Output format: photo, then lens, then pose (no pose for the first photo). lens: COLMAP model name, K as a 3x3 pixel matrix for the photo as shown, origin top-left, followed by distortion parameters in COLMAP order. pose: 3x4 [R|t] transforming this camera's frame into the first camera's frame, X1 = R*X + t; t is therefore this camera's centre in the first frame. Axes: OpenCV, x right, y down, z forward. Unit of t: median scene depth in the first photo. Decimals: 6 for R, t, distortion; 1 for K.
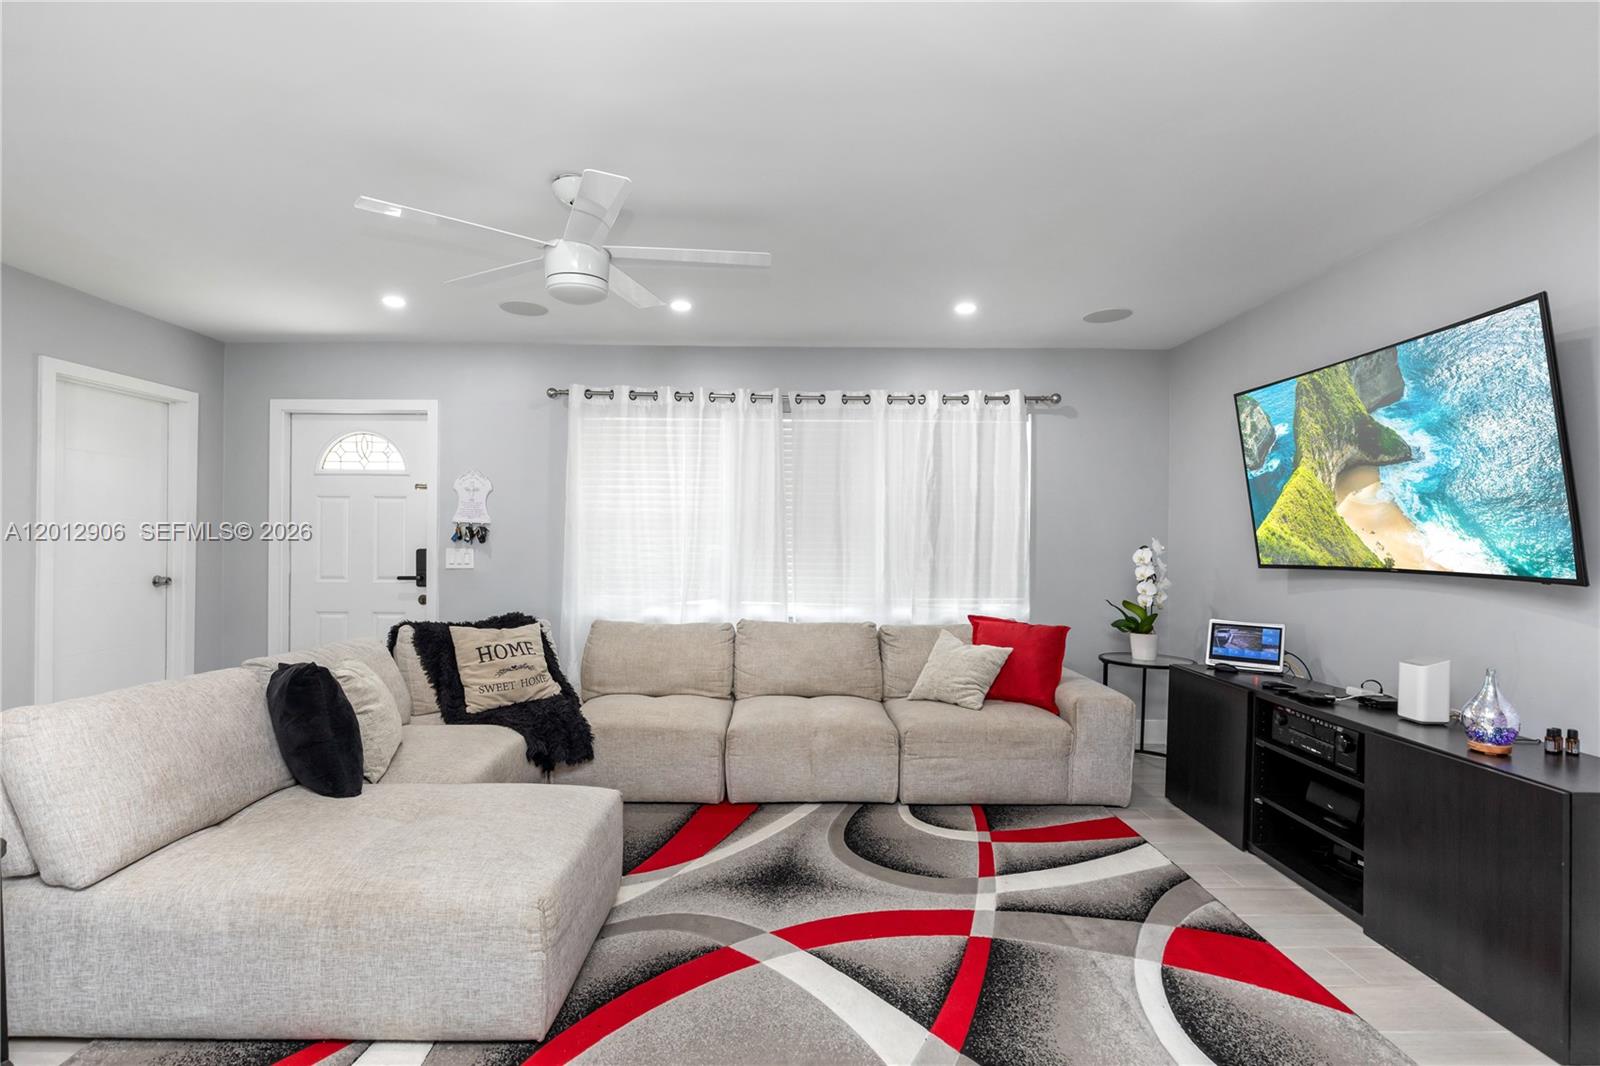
lens RADIAL K [[740.2, 0, 793.5], [0, 740.2, 540.8], [0, 0, 1]] dist [-0.000071, -0.000131]
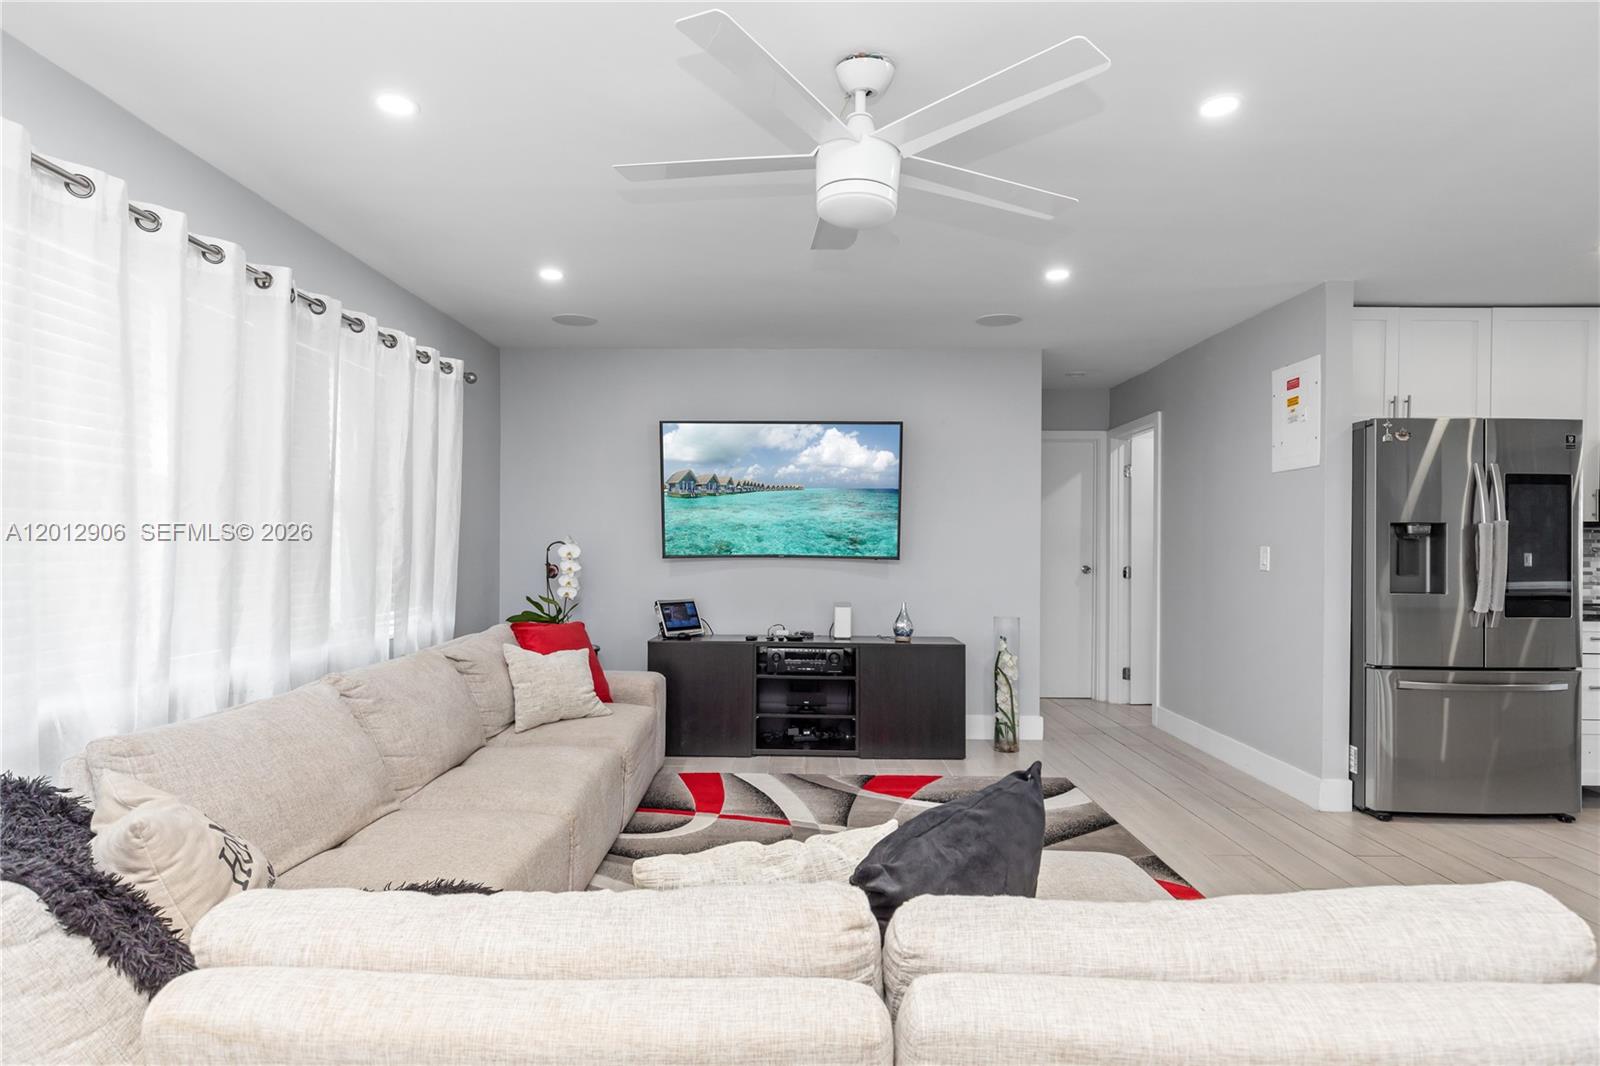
lens RADIAL K [[829.1, 0, 791.7], [0, 829.1, 541.0], [0, 0, 1]] dist [0.000300, 0.000000]
pose [[0.022711, -0.004941, 0.999730, -0.658307], [-0.005458, 0.999972, 0.005066, -0.001817], [-0.999727, -0.005572, 0.022684, 0.601705]]
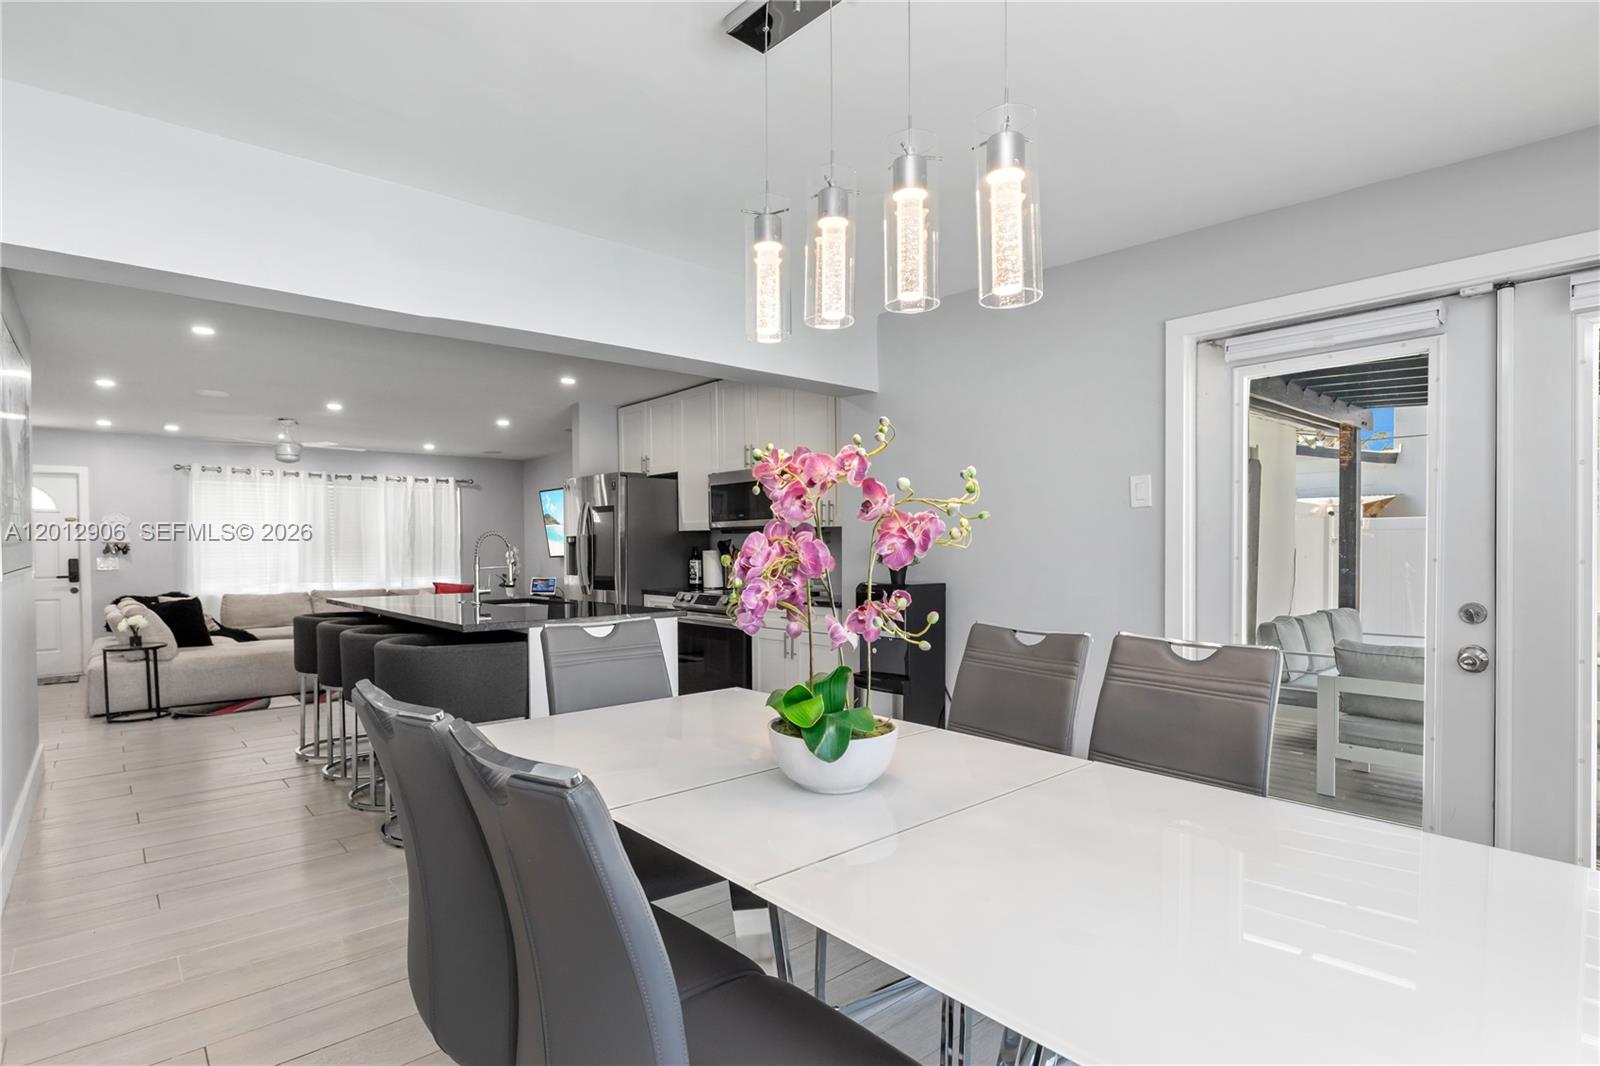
lens RADIAL K [[803.3, 0, 775.6], [0, 803.3, 557.1], [0, 0, 1]] dist [-0.002620, -0.000781]
pose [[0.770598, -0.021471, 0.636960, -0.458349], [0.012688, 0.999751, 0.018350, -0.005387], [-0.637195, -0.006059, 0.770679, -1.376458]]
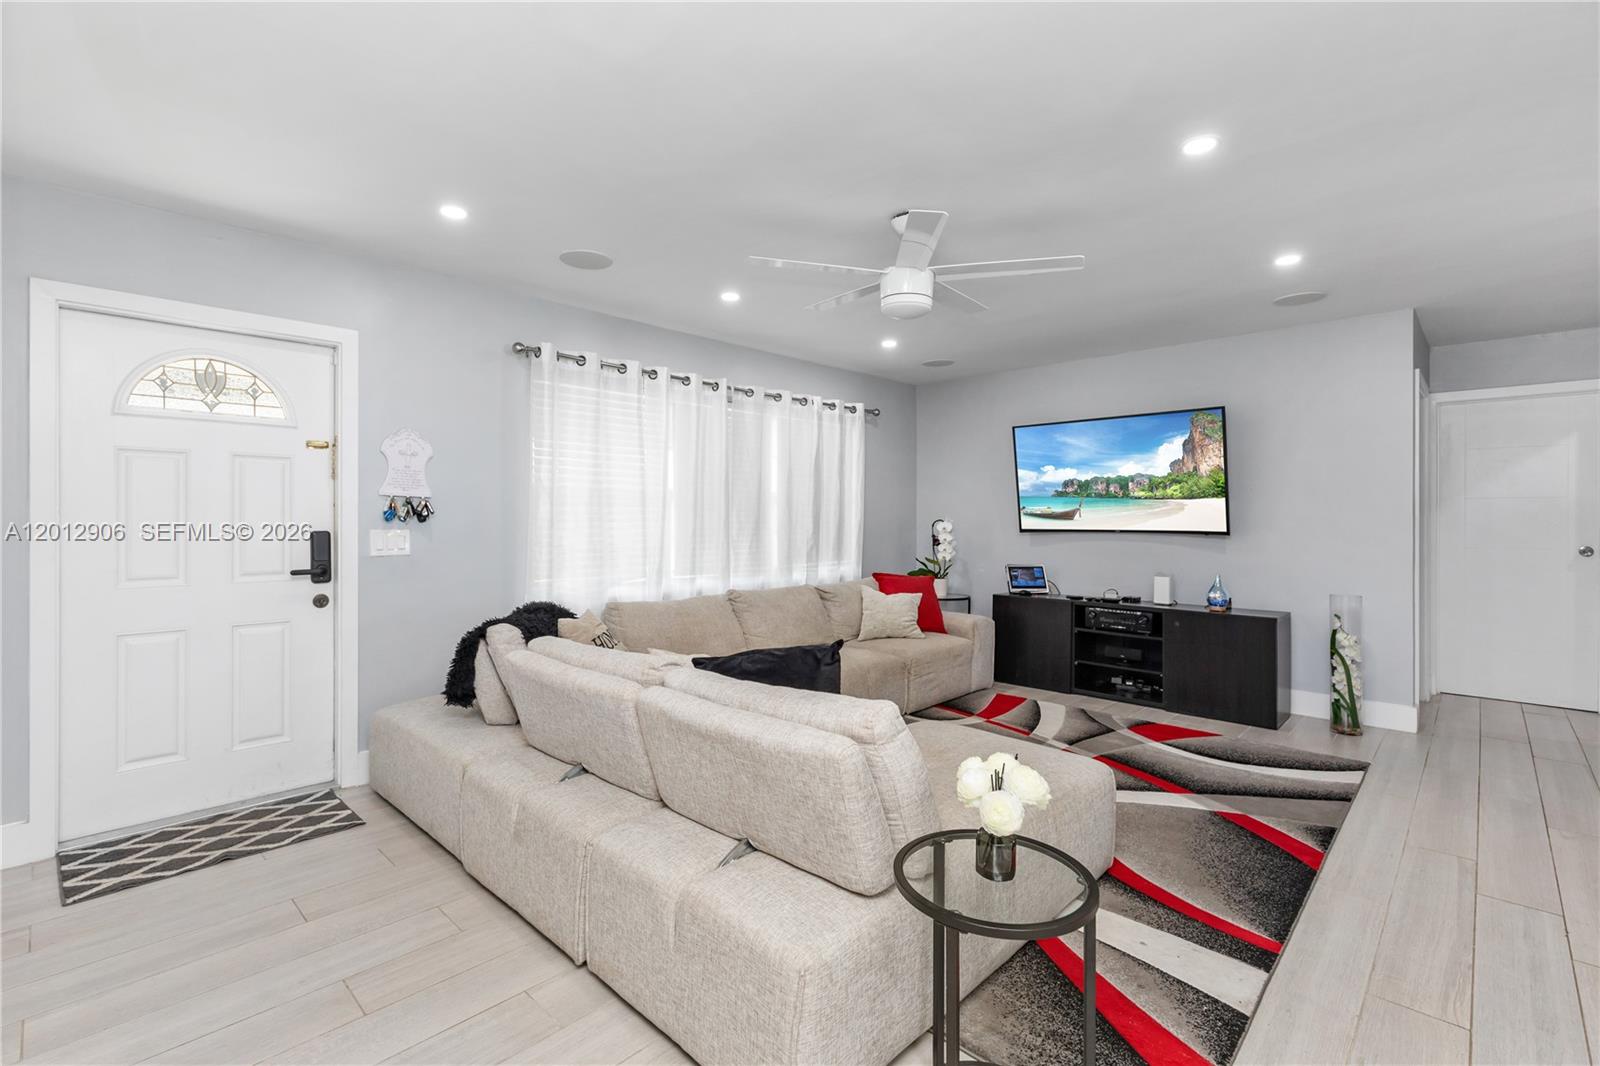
lens RADIAL K [[724.9, 0, 793.0], [0, 724.9, 516.0], [0, 0, 1]] dist [0.012453, -0.000032]
pose [[0.700008, -0.002871, 0.714129, -0.723968], [0.003992, 0.999992, 0.000107, -0.002103], [-0.714124, 0.002776, 0.700014, 0.180164]]
